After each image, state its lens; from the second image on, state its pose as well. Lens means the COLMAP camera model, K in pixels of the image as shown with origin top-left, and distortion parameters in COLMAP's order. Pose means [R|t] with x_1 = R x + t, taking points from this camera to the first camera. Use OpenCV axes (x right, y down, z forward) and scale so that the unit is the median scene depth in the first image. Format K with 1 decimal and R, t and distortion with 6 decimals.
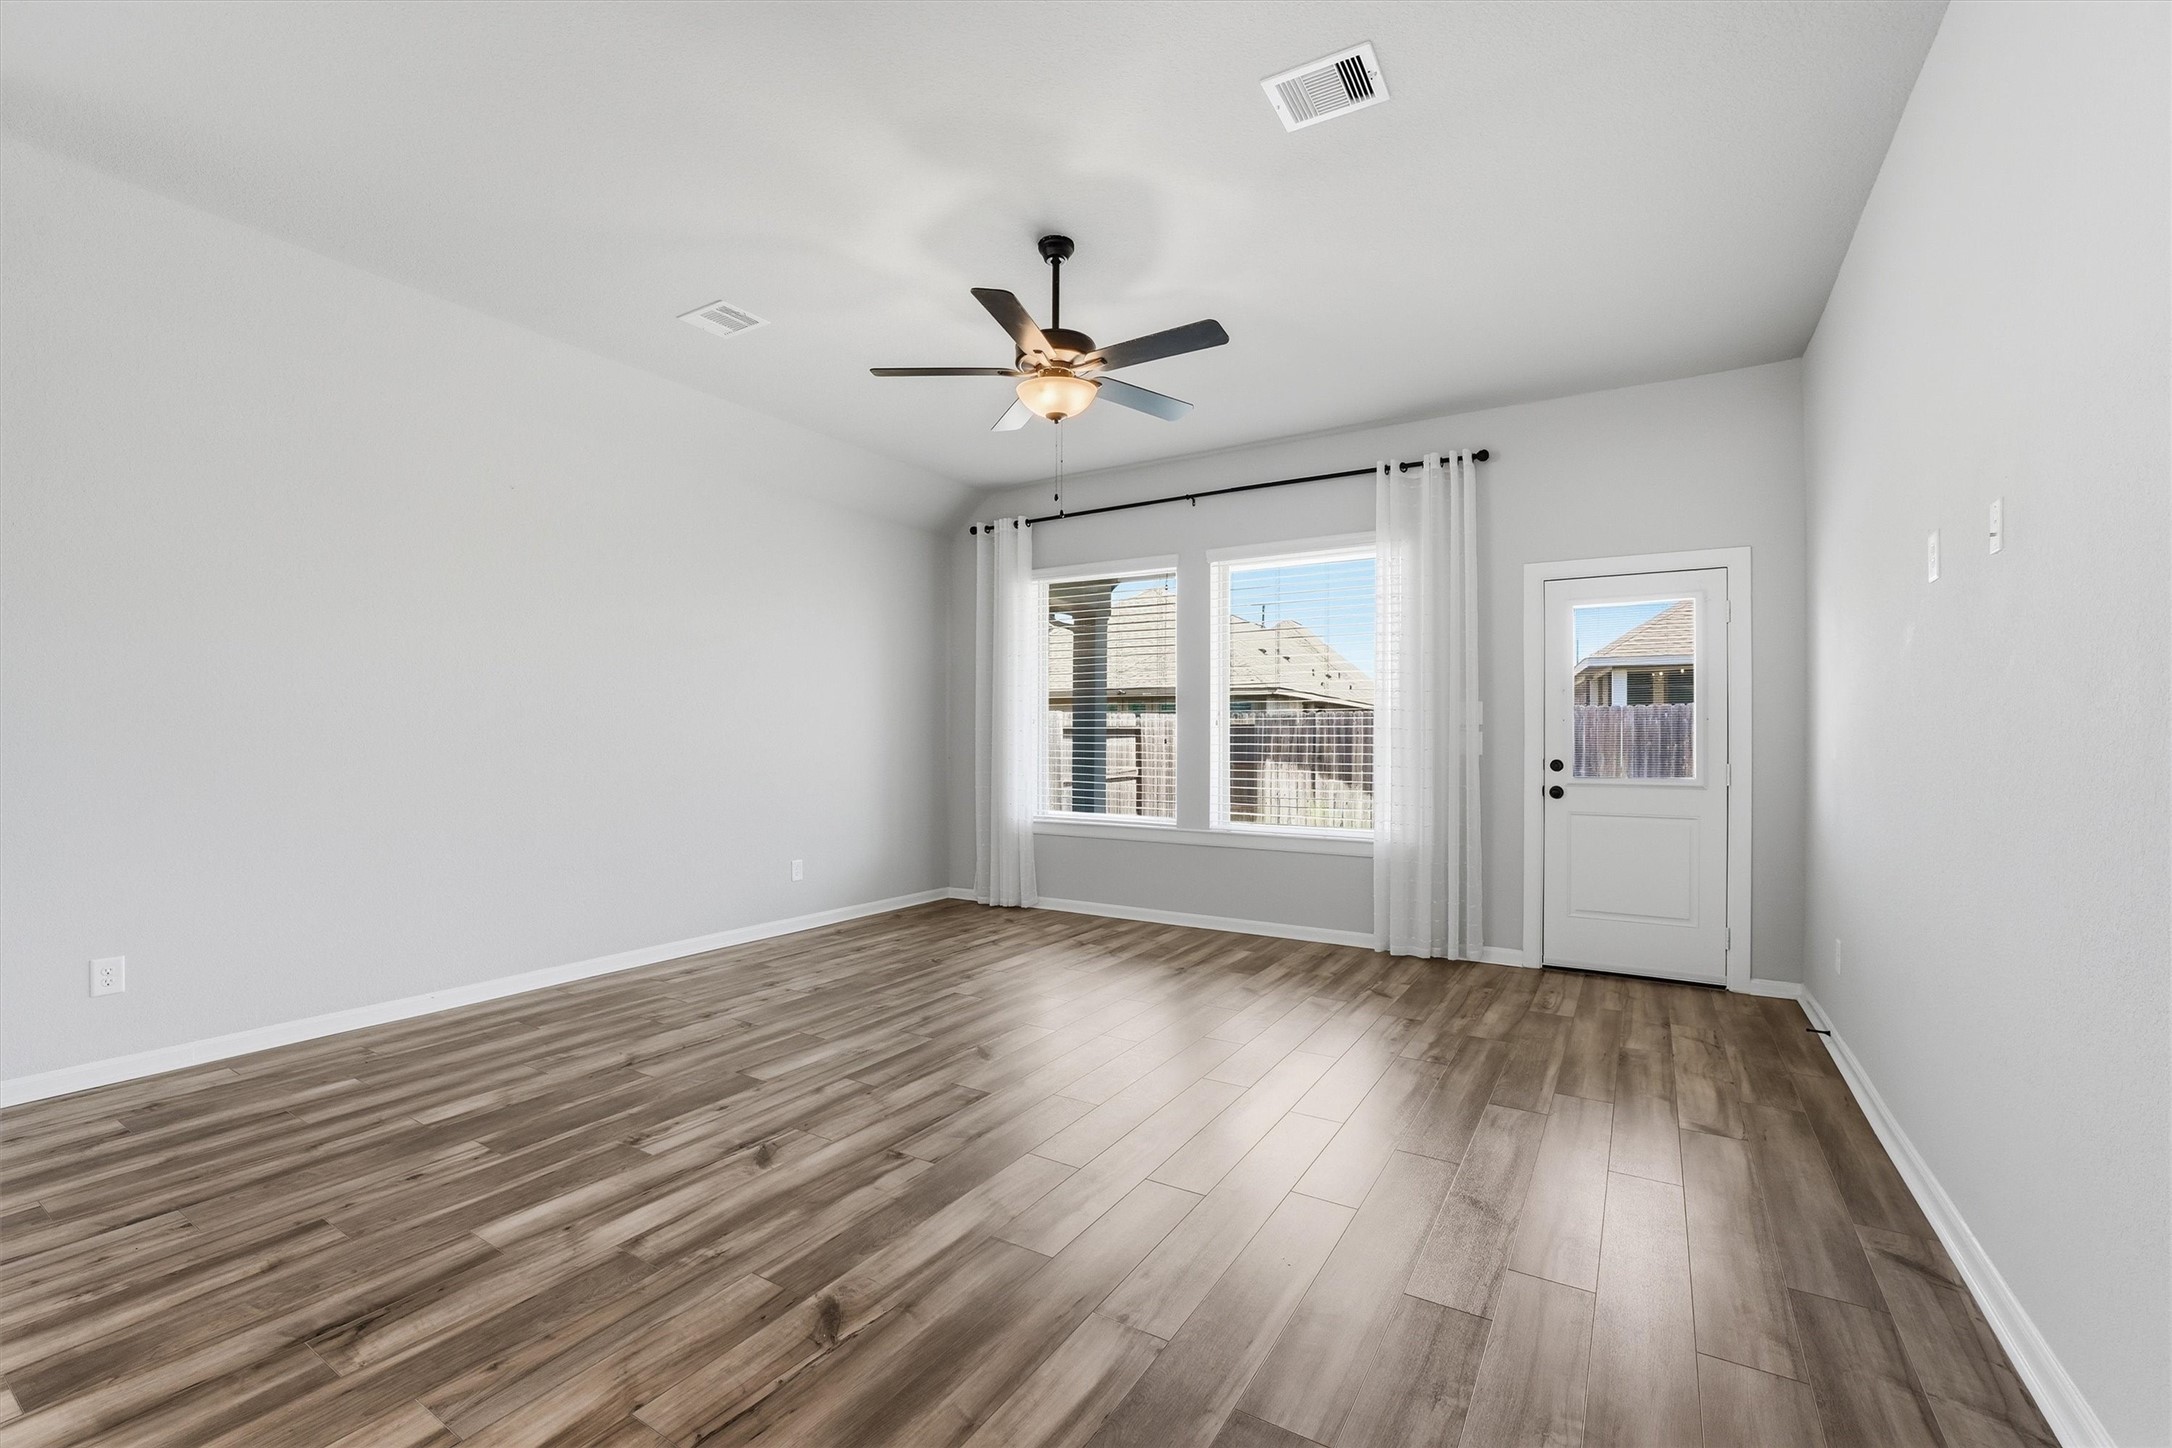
lens RADIAL K [[916.6, 0, 1081.3], [0, 916.6, 732.9], [0, 0, 1]] dist [-0.023795, 0.001573]
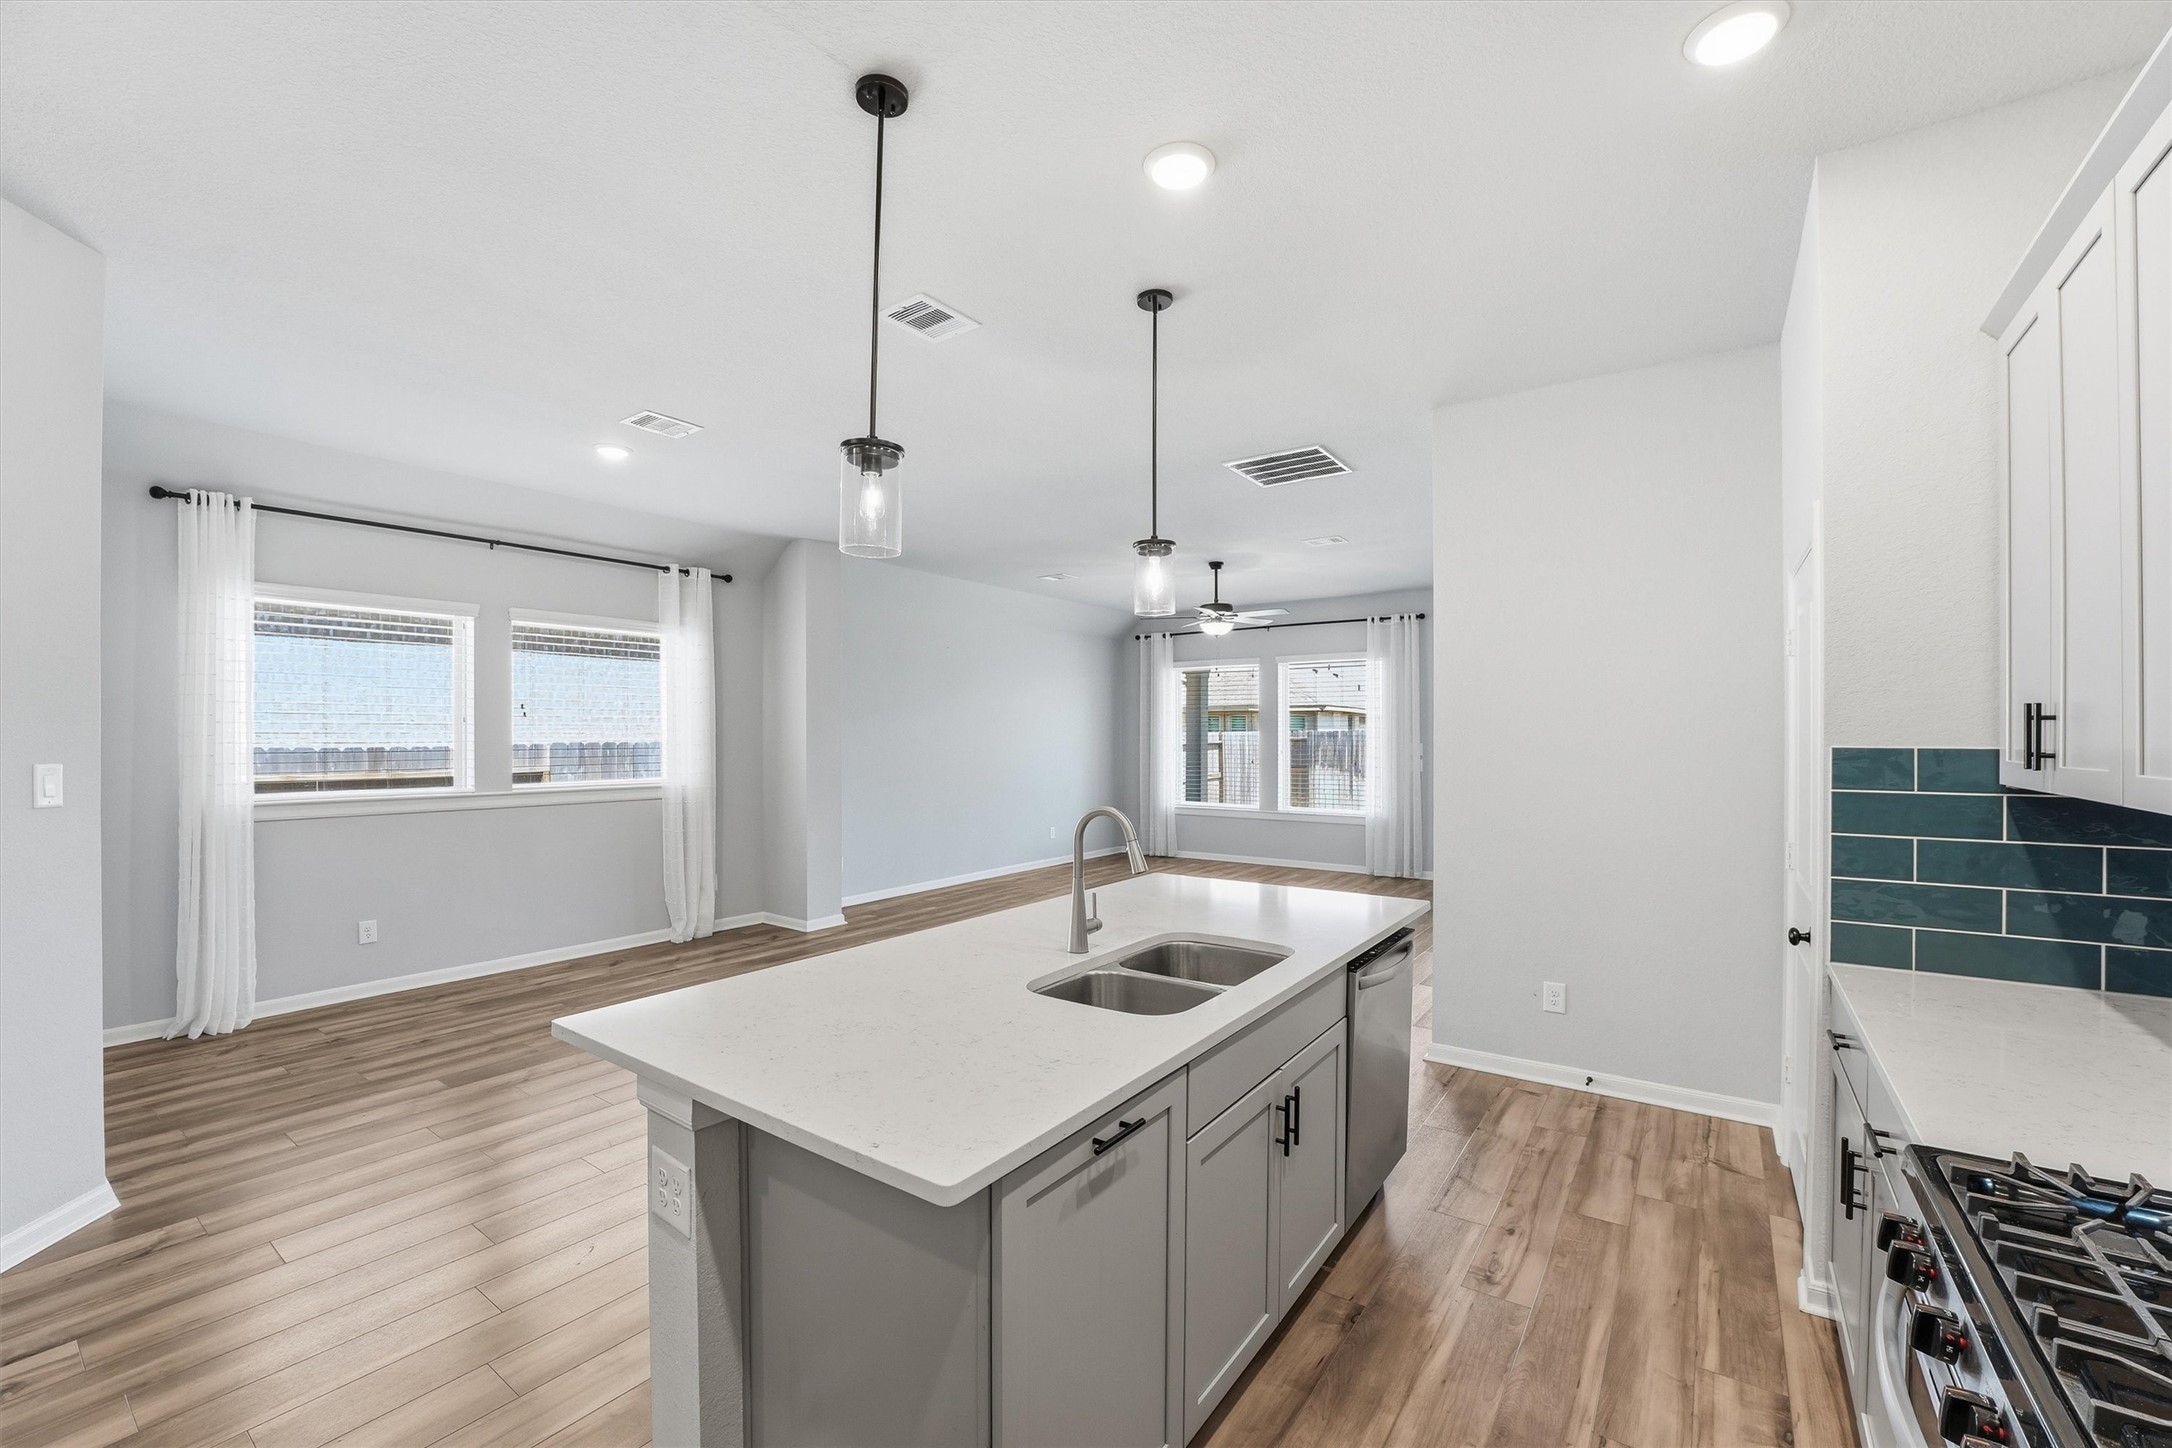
lens RADIAL K [[916.6, 0, 1089.6], [0, 916.6, 733.3], [0, 0, 1]] dist [-0.023795, 0.001573]
pose [[0.998374, -0.006082, -0.056682, -0.151223], [0.006638, 0.999932, 0.009629, -0.080200], [0.056619, -0.009989, 0.998346, -0.971212]]
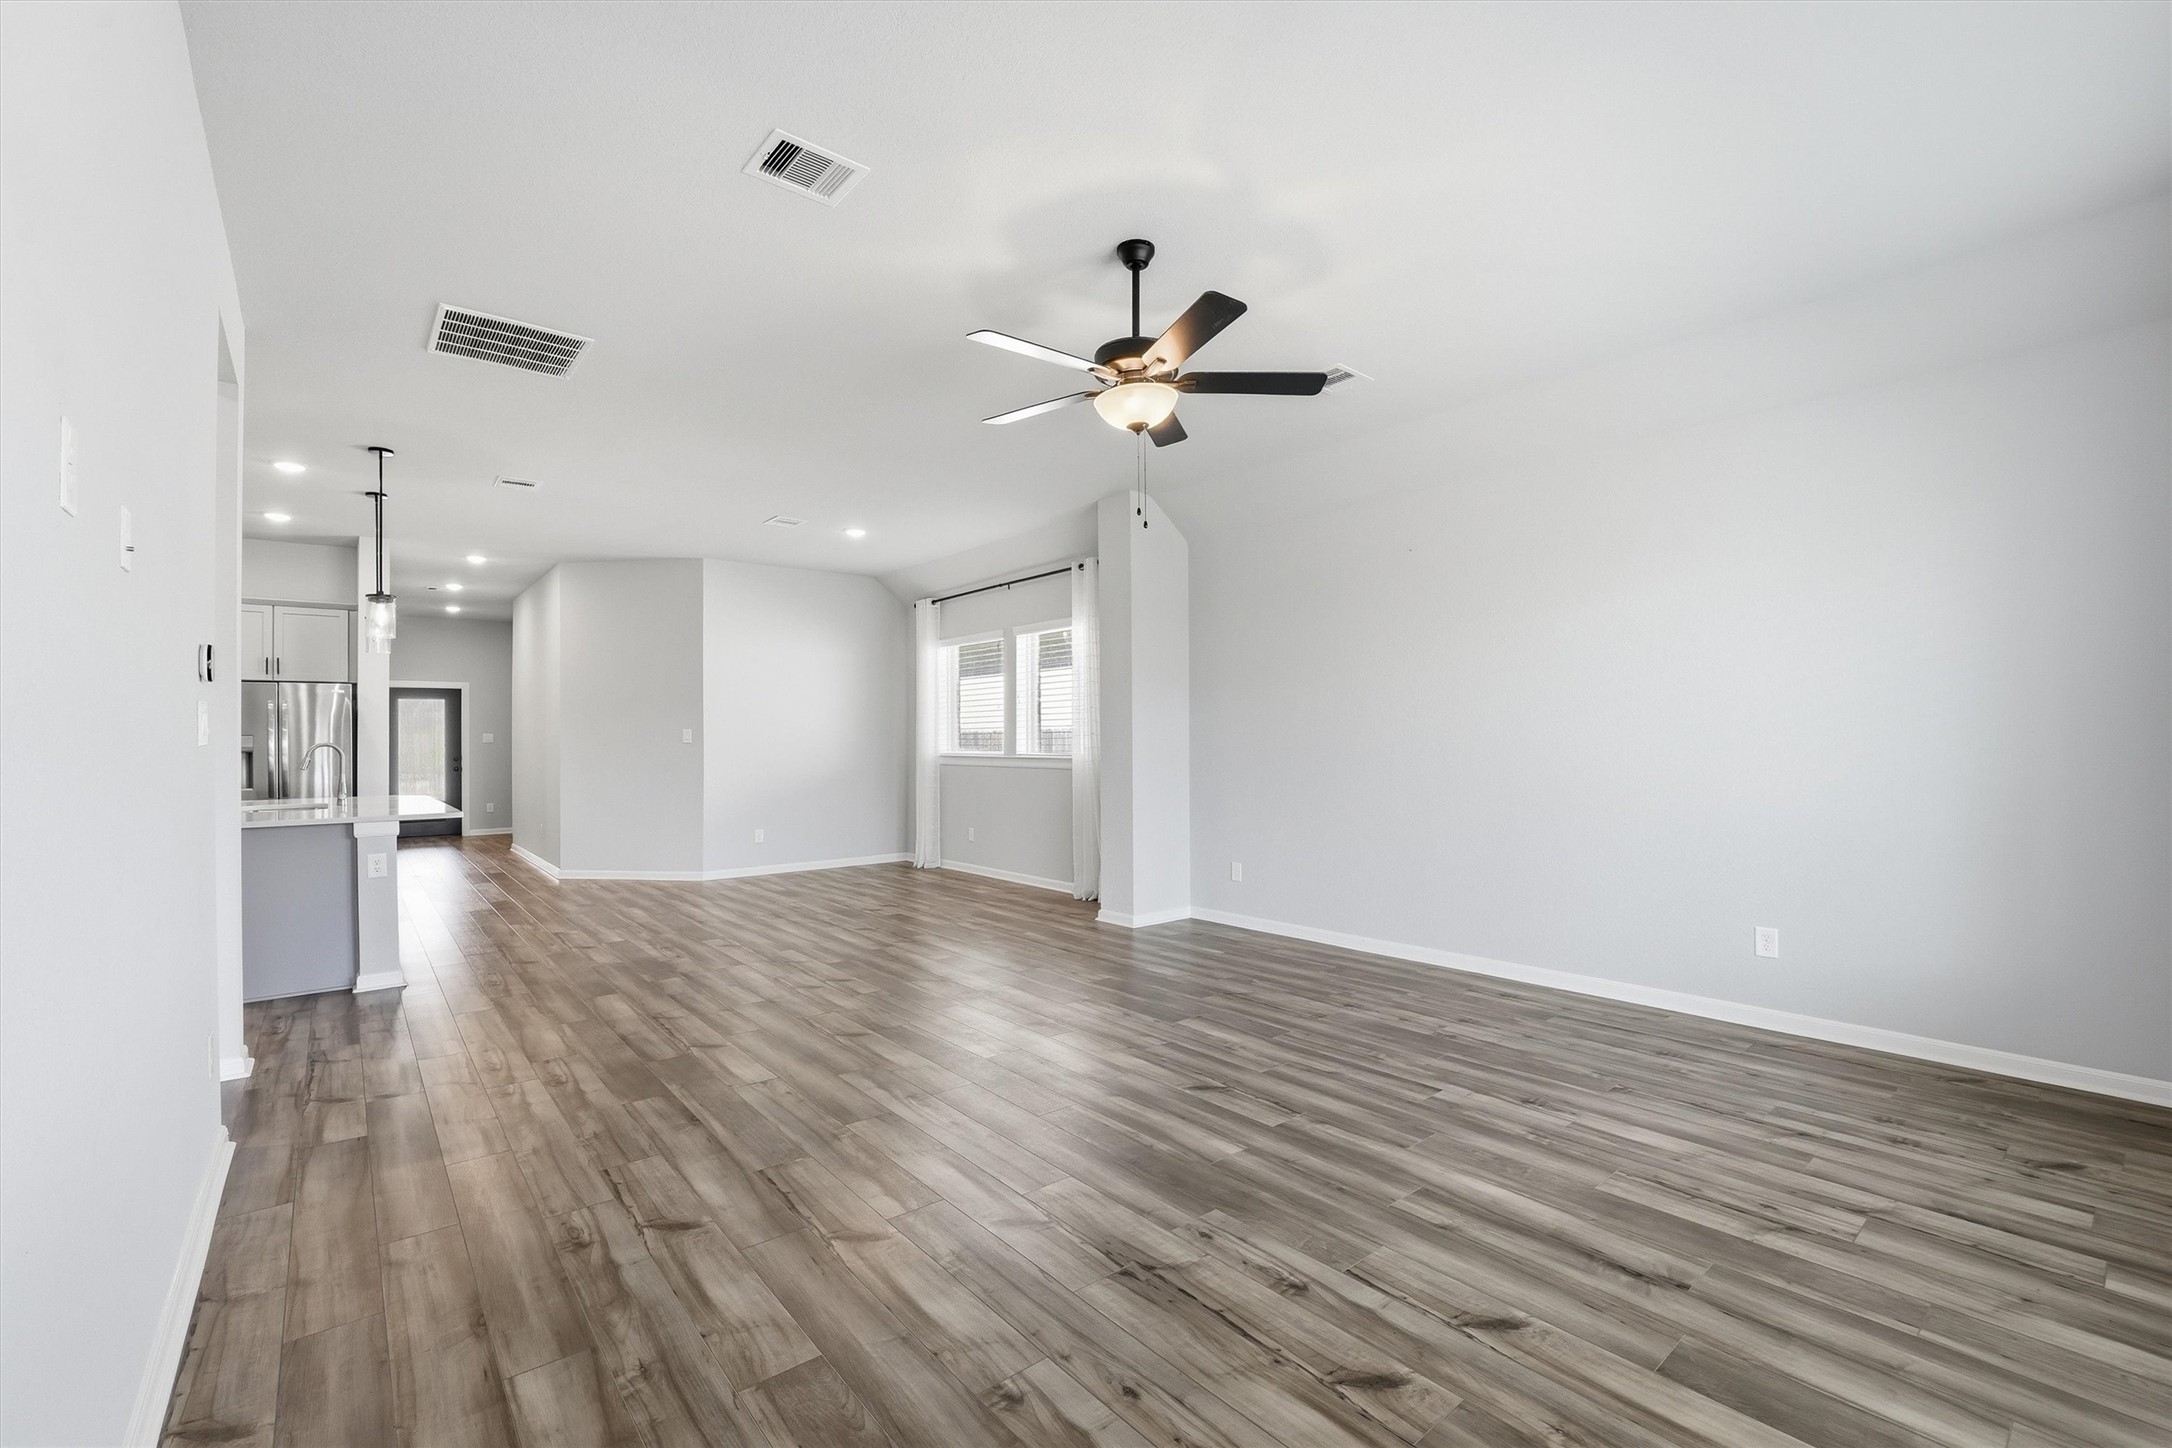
lens RADIAL K [[916.6, 0, 1084.3], [0, 916.6, 736.6], [0, 0, 1]] dist [-0.023795, 0.001573]
pose [[-0.319242, -0.005162, -0.947659, 0.610633], [0.012238, 0.999879, -0.009569, -0.010197], [0.947594, -0.014652, -0.319141, 0.851808]]
